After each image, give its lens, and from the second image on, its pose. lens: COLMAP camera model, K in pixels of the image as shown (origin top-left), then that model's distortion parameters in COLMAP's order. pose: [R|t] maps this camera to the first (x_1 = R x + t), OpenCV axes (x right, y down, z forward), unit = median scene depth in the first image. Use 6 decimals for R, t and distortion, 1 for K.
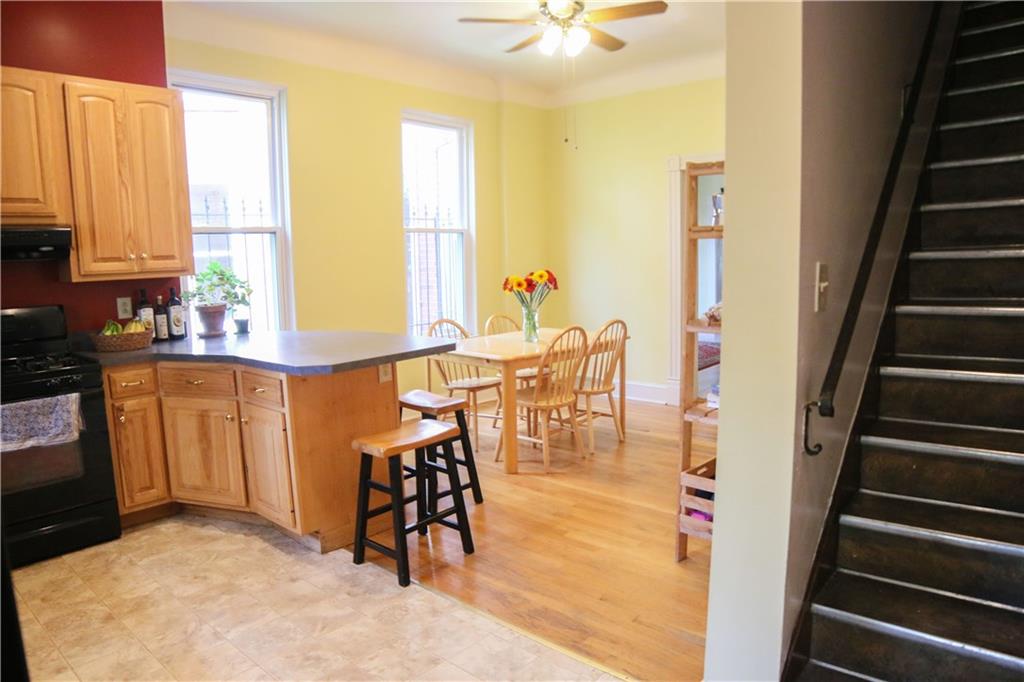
lens RADIAL K [[668.1, 0, 509.1], [0, 668.1, 338.2], [0, 0, 1]] dist [-0.111938, 0.052077]
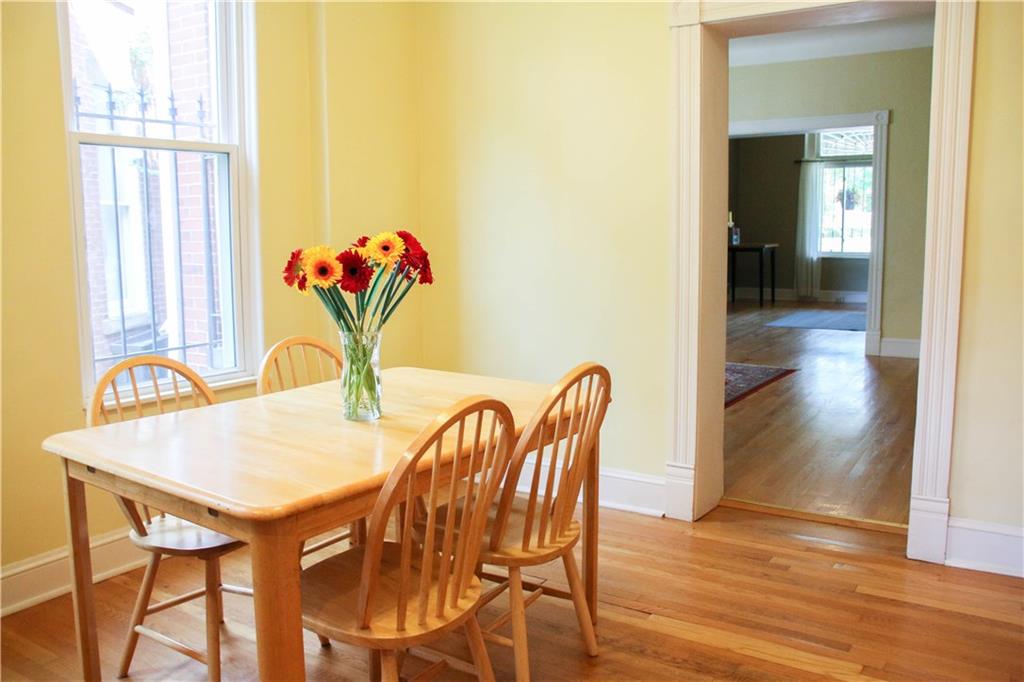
lens RADIAL K [[864.0, 0, 512.0], [0, 864.0, 341.0], [0, 0, 1]] dist [-0.135775, 0.148784]
pose [[0.988634, -0.005704, 0.150232, 0.053327], [0.004250, 0.999941, 0.010003, -0.053630], [-0.150280, -0.009251, 0.988600, 0.612238]]
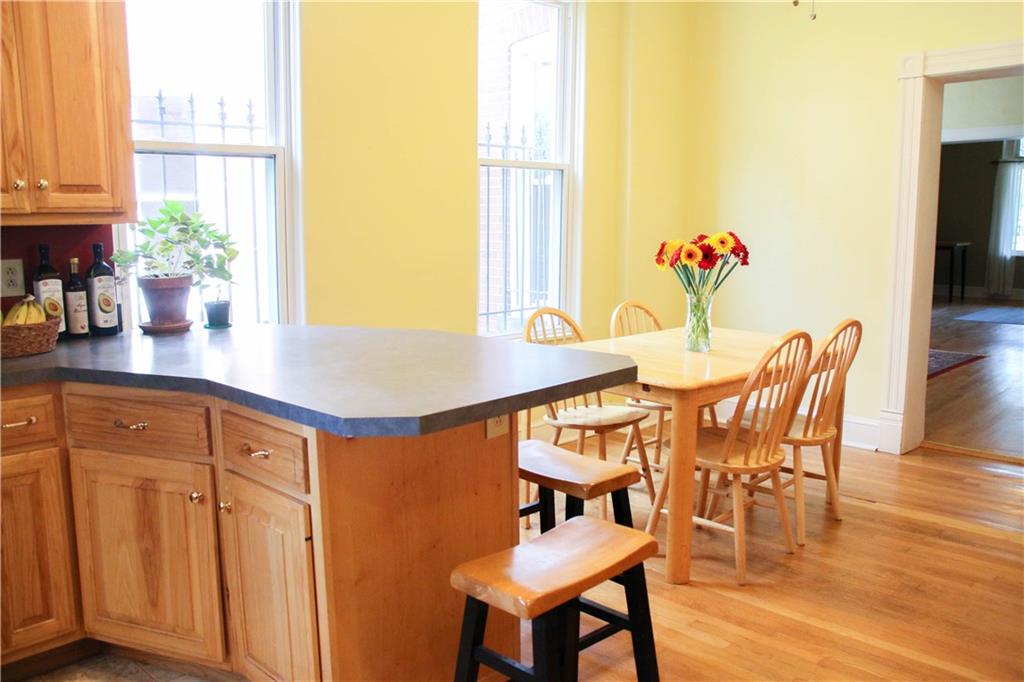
lens RADIAL K [[864.0, 0, 512.0], [0, 864.0, 341.0], [0, 0, 1]] dist [-0.135775, 0.148784]
pose [[0.998841, 0.029544, -0.038000, -0.126753], [-0.028707, 0.999337, 0.022402, -0.020049], [0.038636, -0.021285, 0.999027, 0.278466]]
